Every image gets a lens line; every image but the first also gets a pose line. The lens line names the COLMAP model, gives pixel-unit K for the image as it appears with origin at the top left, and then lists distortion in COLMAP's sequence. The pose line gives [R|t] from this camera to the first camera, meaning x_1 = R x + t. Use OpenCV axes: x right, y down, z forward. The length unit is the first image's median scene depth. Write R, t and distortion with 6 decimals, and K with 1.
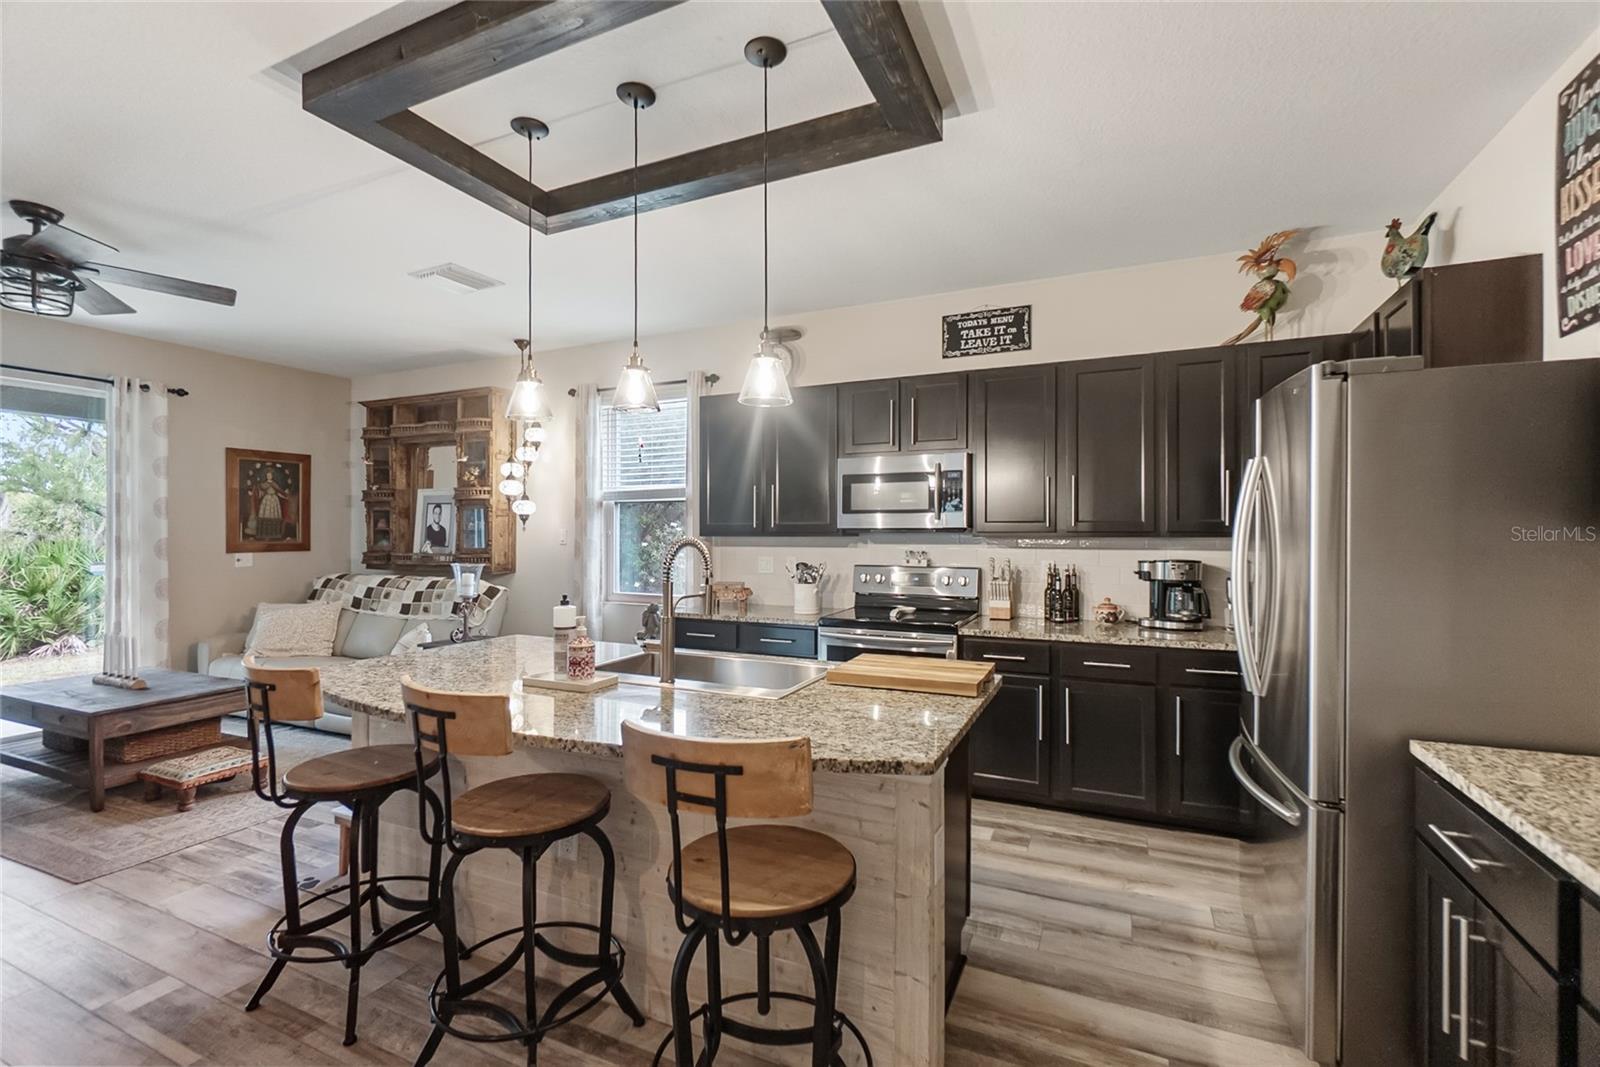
lens RADIAL K [[691.2, 0, 800.0], [0, 691.2, 533.7], [0, 0, 1]] dist [-0.007638, 0.001445]
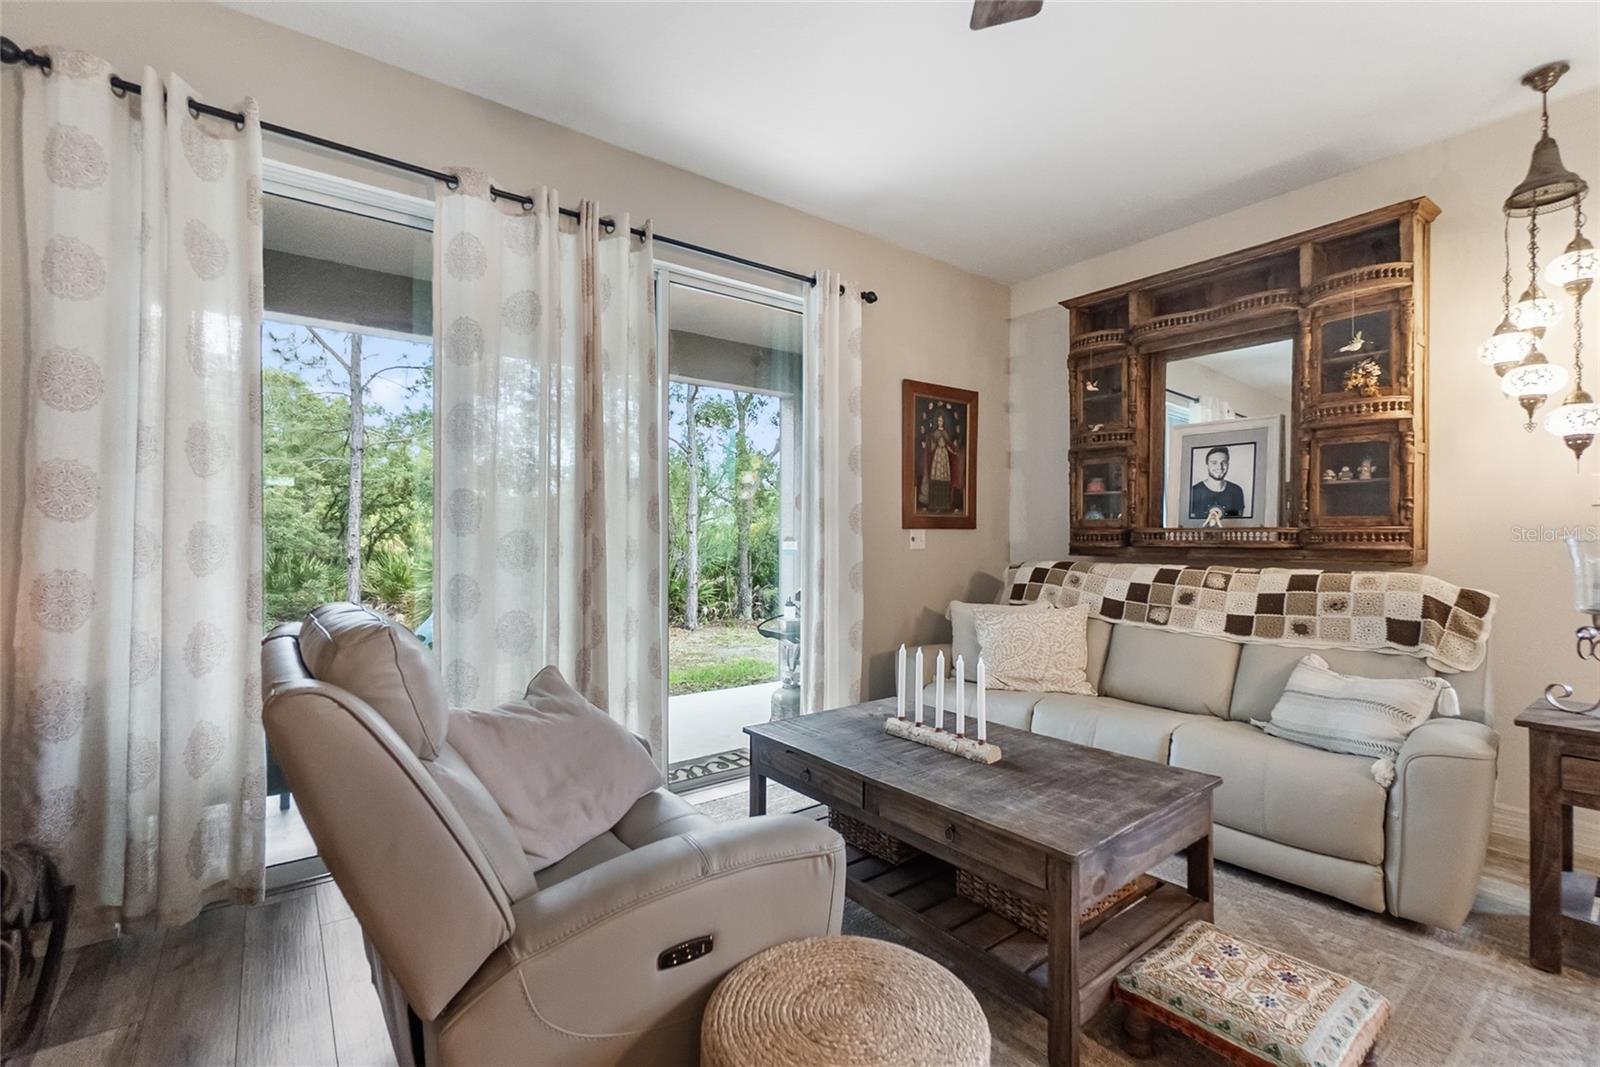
lens RADIAL K [[691.2, 0, 797.4], [0, 691.2, 532.9], [0, 0, 1]] dist [-0.007638, 0.001445]
pose [[0.878162, -0.003010, -0.478355, -0.644348], [0.000390, 0.999984, -0.005576, 0.039548], [0.478364, 0.004710, 0.878149, 0.355032]]
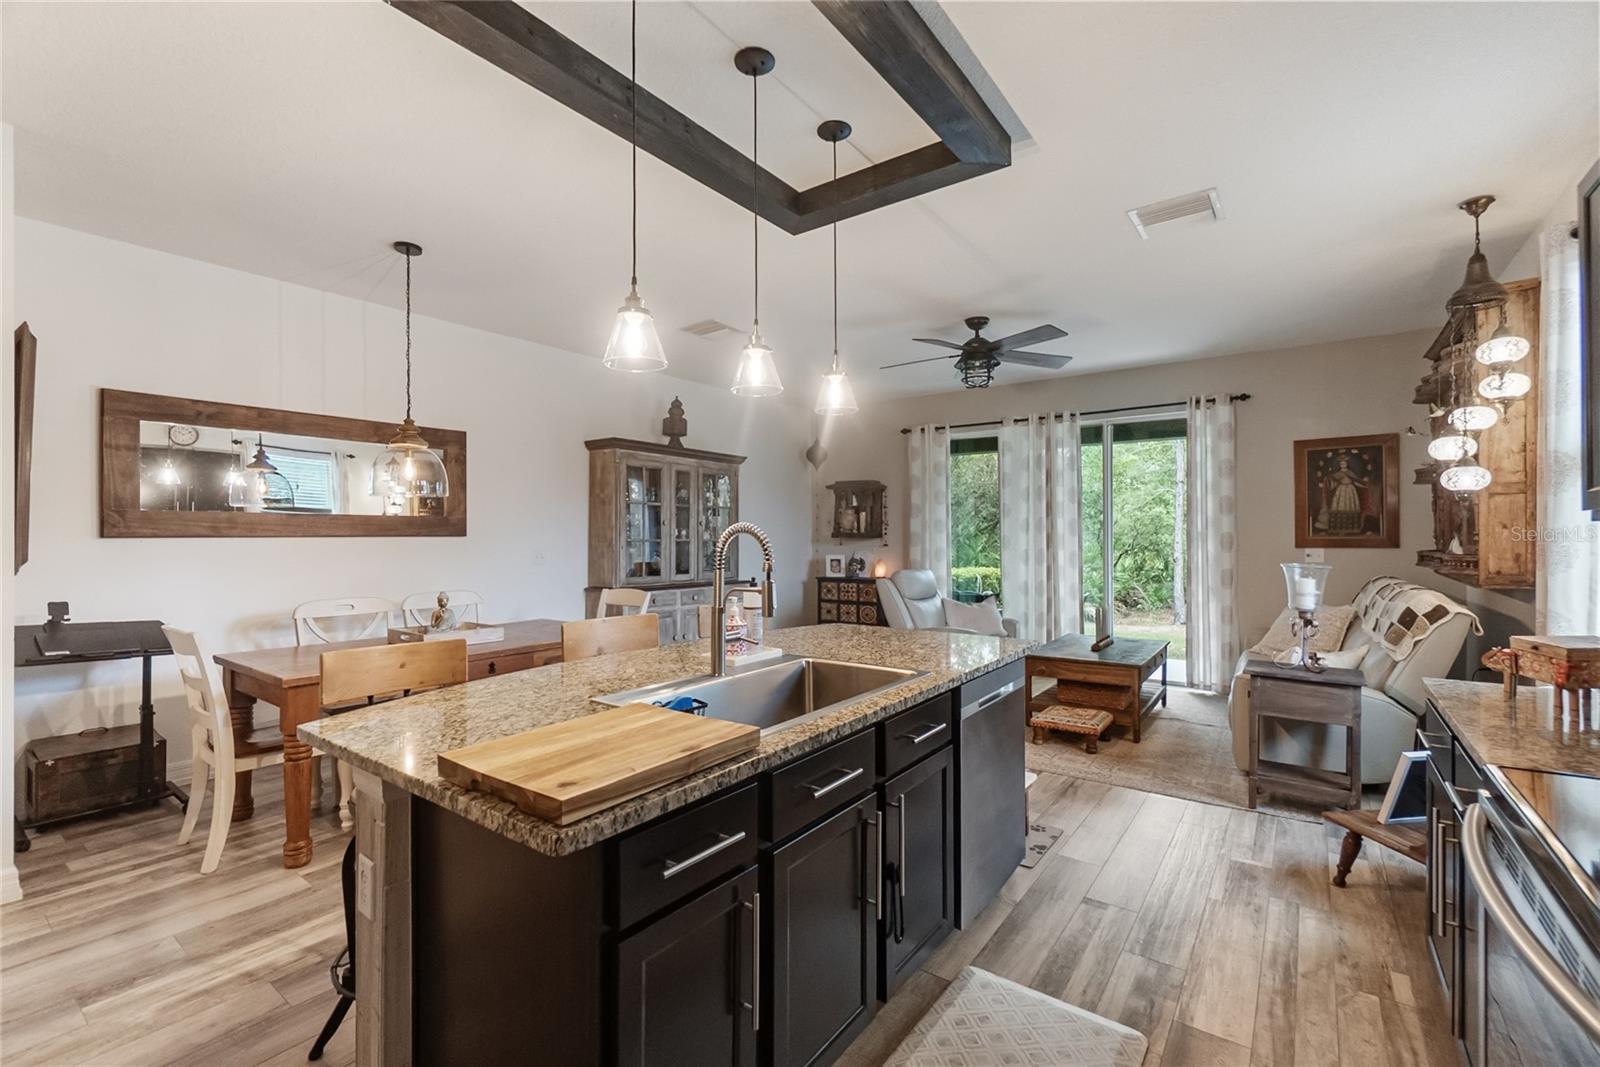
lens RADIAL K [[691.2, 0, 803.2], [0, 691.2, 538.7], [0, 0, 1]] dist [-0.007638, 0.001445]
pose [[-0.207821, 0.003120, -0.978162, 0.304187], [0.002733, 0.999993, 0.002609, 0.011284], [0.978163, -0.002131, -0.207828, 0.564063]]
